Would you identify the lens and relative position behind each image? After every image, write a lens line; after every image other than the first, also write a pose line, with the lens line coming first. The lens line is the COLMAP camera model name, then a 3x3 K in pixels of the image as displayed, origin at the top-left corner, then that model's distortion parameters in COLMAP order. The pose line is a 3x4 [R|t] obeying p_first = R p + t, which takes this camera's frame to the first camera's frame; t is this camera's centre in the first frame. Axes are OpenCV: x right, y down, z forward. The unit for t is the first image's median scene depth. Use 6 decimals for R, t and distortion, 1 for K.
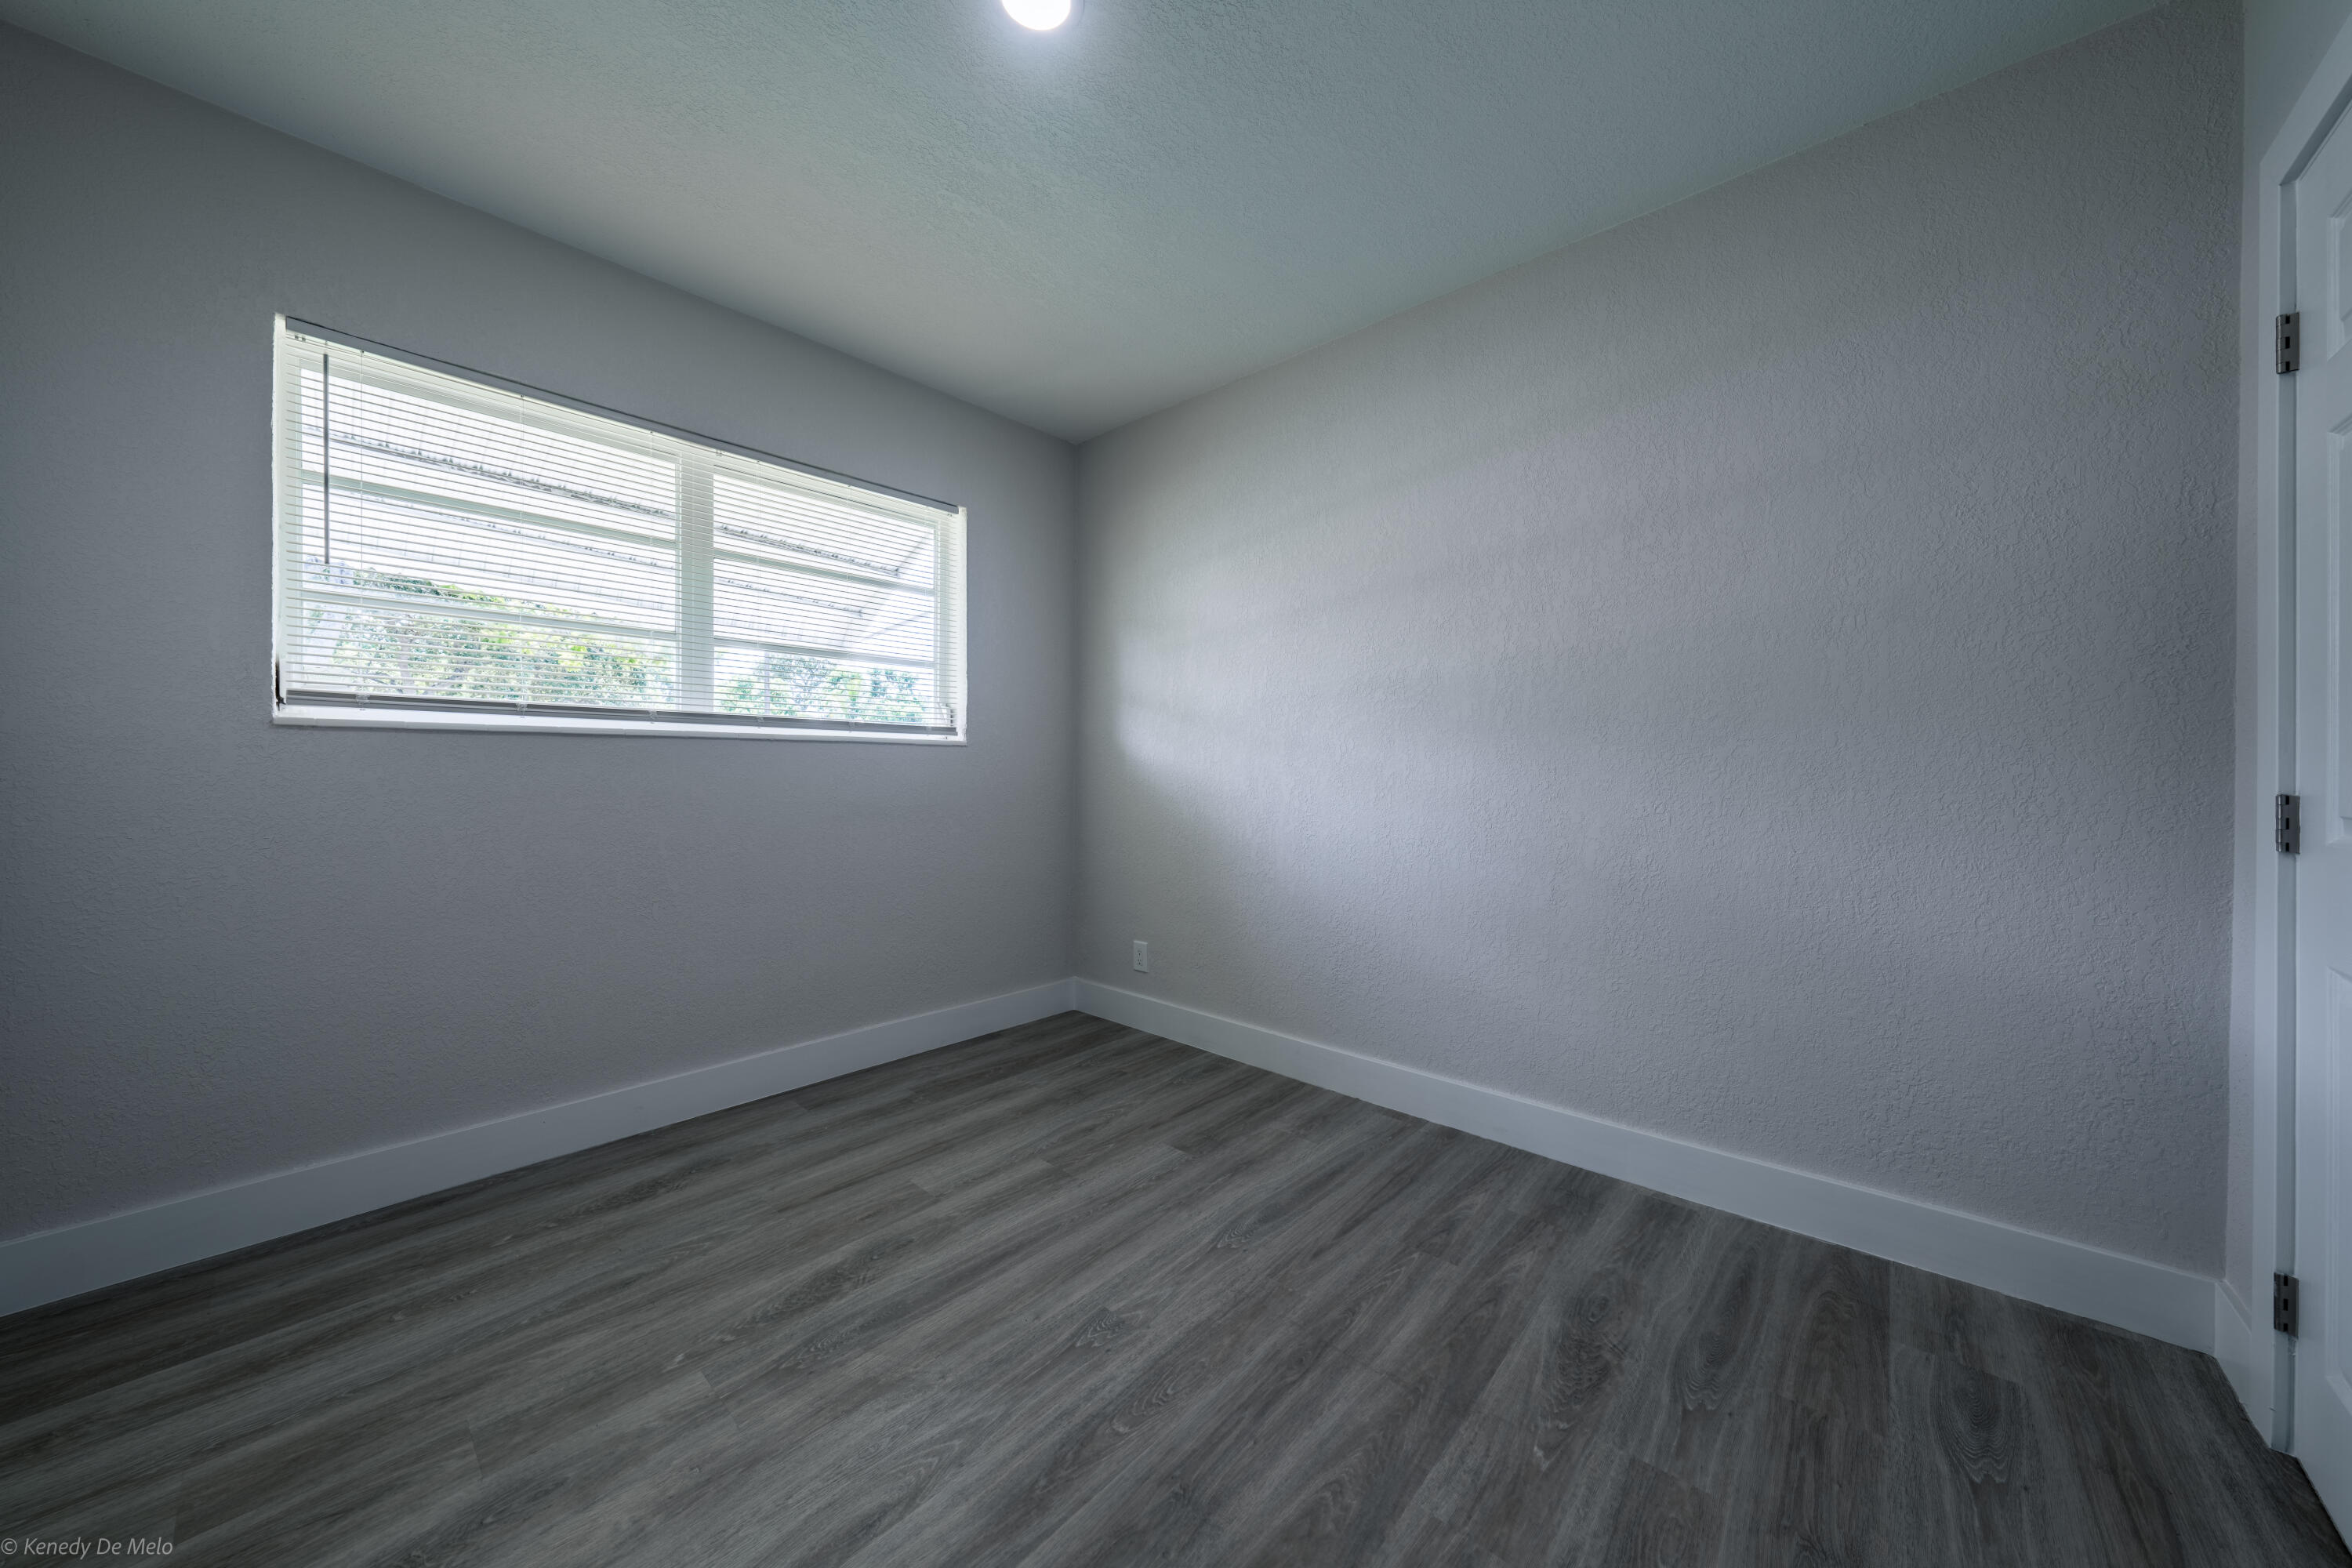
lens RADIAL K [[801.6, 0, 1181.1], [0, 801.6, 752.3], [0, 0, 1]] dist [-0.002521, 0.000499]
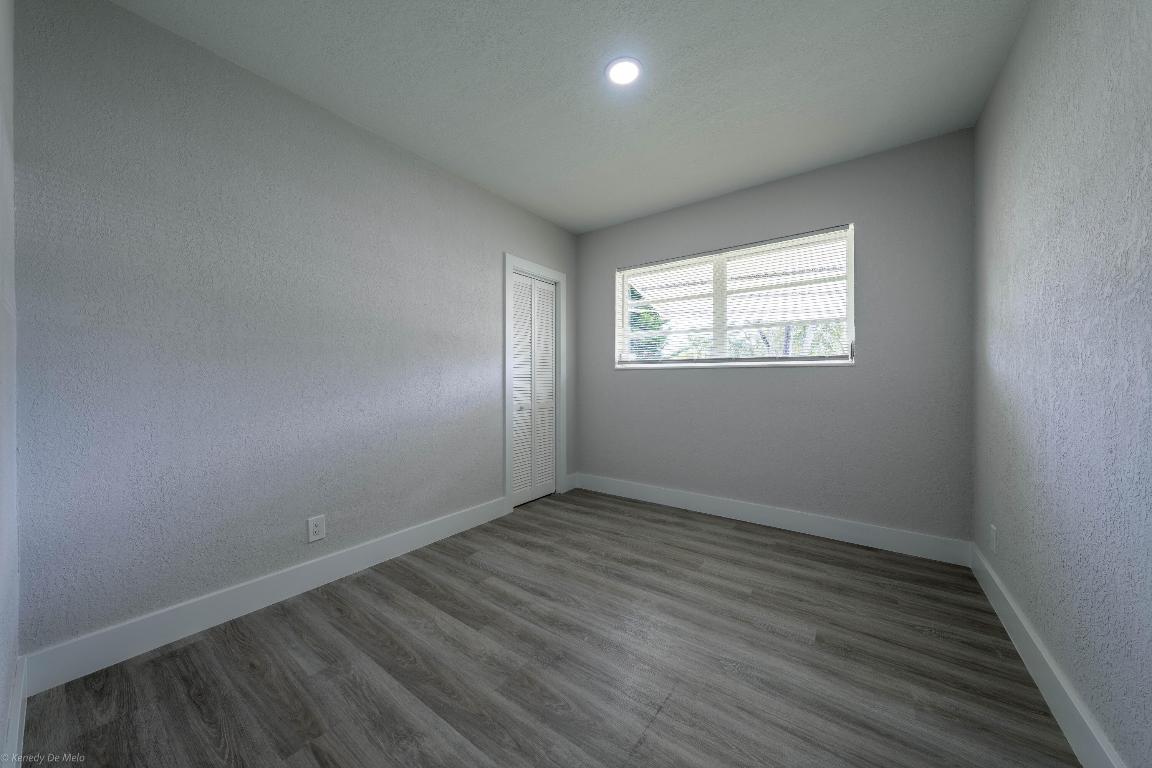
lens RADIAL K [[392.6, 0, 579.4], [0, 392.6, 374.4], [0, 0, 1]] dist [-0.002521, 0.000499]
pose [[0.099376, -0.014465, -0.994945, 0.690412], [0.022349, 0.999675, -0.012301, 0.007748], [0.994799, -0.021014, 0.099667, 0.507683]]
